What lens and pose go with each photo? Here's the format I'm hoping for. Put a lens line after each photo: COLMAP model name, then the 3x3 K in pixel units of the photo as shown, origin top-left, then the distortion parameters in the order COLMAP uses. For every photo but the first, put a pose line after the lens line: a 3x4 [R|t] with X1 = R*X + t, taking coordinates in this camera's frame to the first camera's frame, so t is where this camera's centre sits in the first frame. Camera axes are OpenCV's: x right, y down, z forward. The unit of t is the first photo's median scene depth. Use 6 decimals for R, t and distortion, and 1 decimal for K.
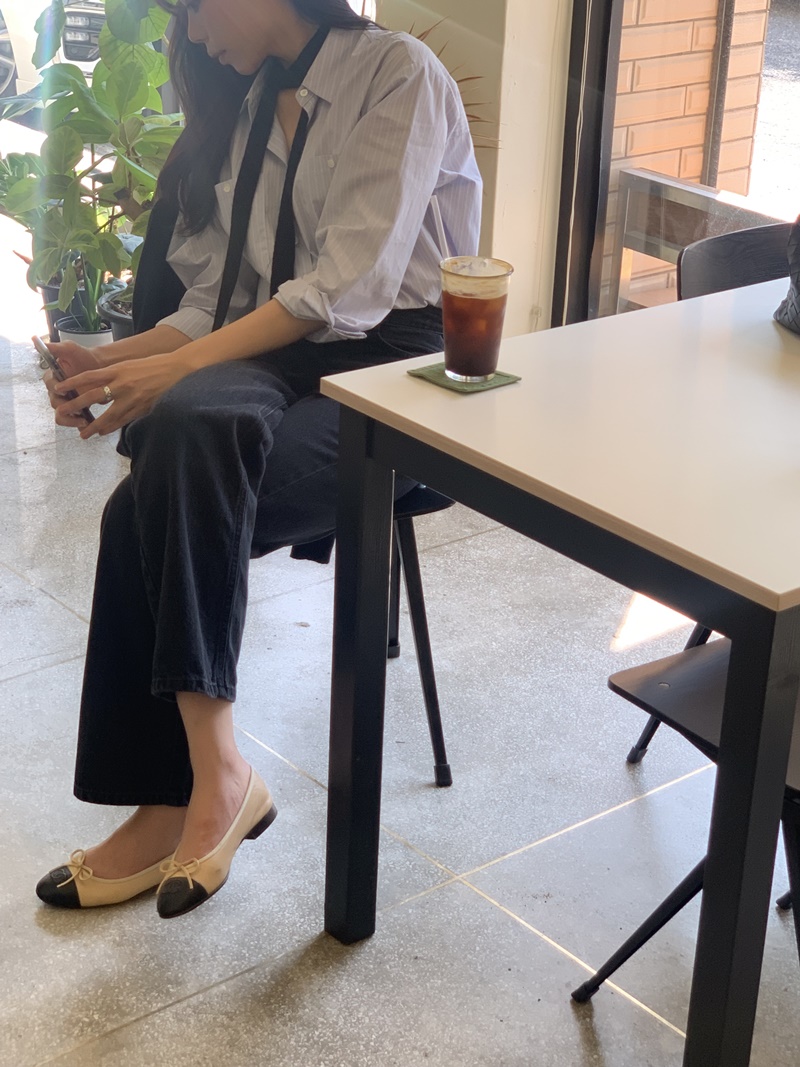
lens RADIAL K [[2061.8, 0, 405.7], [0, 2061.8, 497.7], [0, 0, 1]] dist [-0.031562, 1.380943]
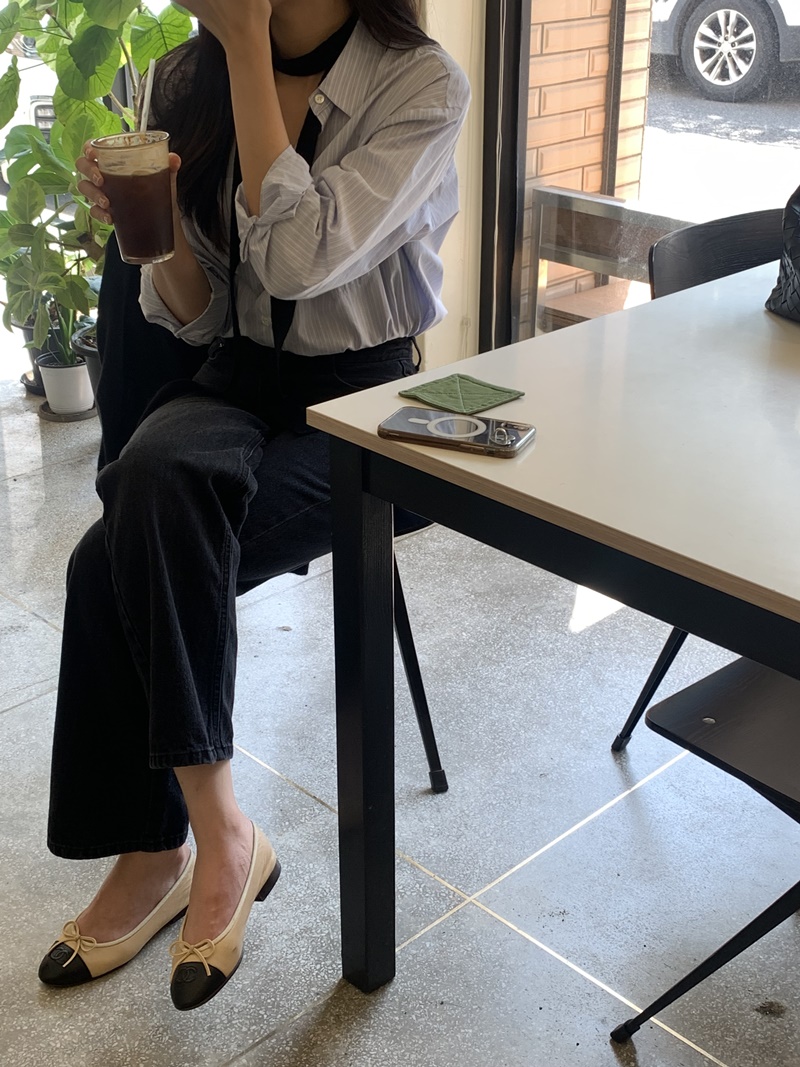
lens RADIAL K [[1445.9, 0, 400.0], [0, 1445.9, 533.5], [0, 0, 1]] dist [0.164424, -0.538076]
pose [[0.996136, -0.072500, 0.049560, -0.023956], [0.069948, 0.996224, 0.051431, -0.022442], [-0.053102, -0.047765, 0.997446, 0.250034]]
